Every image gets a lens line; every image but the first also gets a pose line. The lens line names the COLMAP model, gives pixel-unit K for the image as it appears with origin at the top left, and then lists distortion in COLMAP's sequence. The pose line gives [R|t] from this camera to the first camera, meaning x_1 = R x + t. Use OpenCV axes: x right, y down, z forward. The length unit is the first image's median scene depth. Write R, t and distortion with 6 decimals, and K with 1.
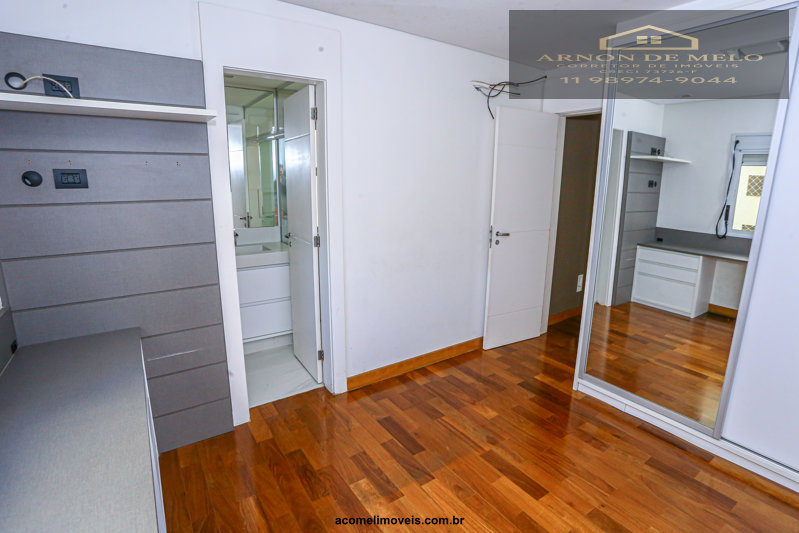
lens RADIAL K [[401.9, 0, 403.0], [0, 401.9, 258.2], [0, 0, 1]] dist [-0.083274, 0.033515]
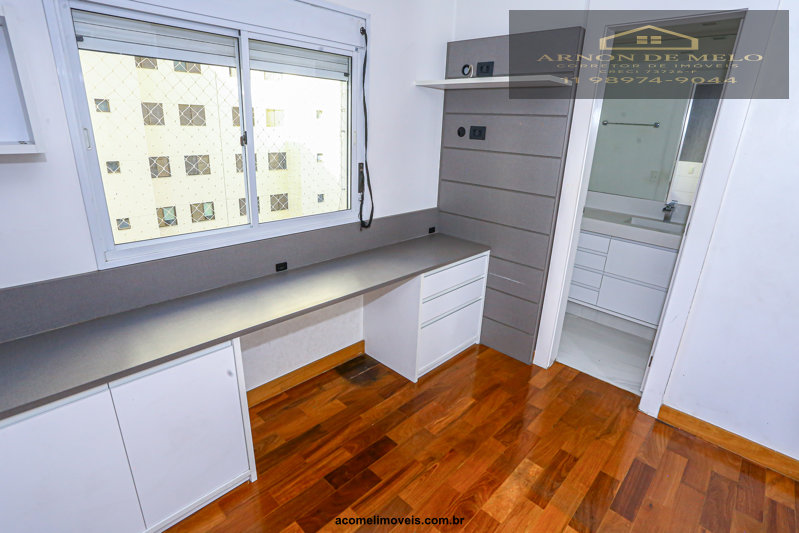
lens RADIAL K [[401.9, 0, 403.0], [0, 401.9, 258.2], [0, 0, 1]] dist [-0.083274, 0.033515]
pose [[0.189334, 0.305382, -0.933217, 0.525839], [-0.238976, 0.936161, 0.257861, -0.064695], [0.952388, 0.174194, 0.250226, 0.343588]]
